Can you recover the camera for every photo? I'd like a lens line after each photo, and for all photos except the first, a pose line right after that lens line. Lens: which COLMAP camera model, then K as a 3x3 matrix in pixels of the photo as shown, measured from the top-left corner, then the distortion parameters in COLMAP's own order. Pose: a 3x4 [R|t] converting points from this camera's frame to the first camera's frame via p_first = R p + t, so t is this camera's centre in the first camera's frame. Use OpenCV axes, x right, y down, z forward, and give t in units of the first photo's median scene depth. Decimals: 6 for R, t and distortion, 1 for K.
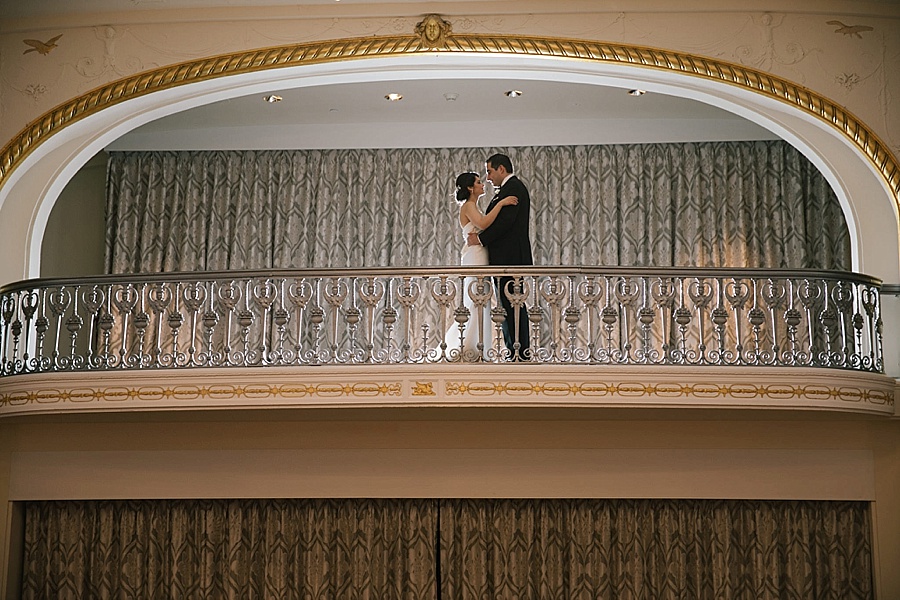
lens RADIAL K [[1550.7, 0, 450.0], [0, 1550.7, 300.0], [0, 0, 1]] dist [0.192109, 0.088383]
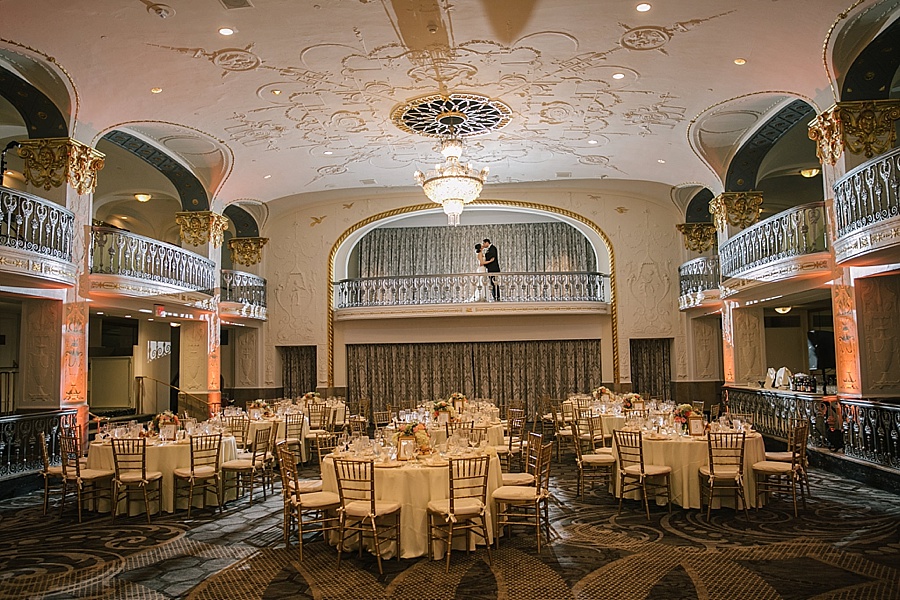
lens RADIAL K [[732.6, 0, 450.0], [0, 732.6, 300.0], [0, 0, 1]] dist [0.001642, 0.001151]
pose [[0.999728, -0.023158, -0.002707, -0.050333], [0.023306, 0.995804, 0.088499, -0.101198], [0.000646, -0.088538, 0.996073, -0.553187]]
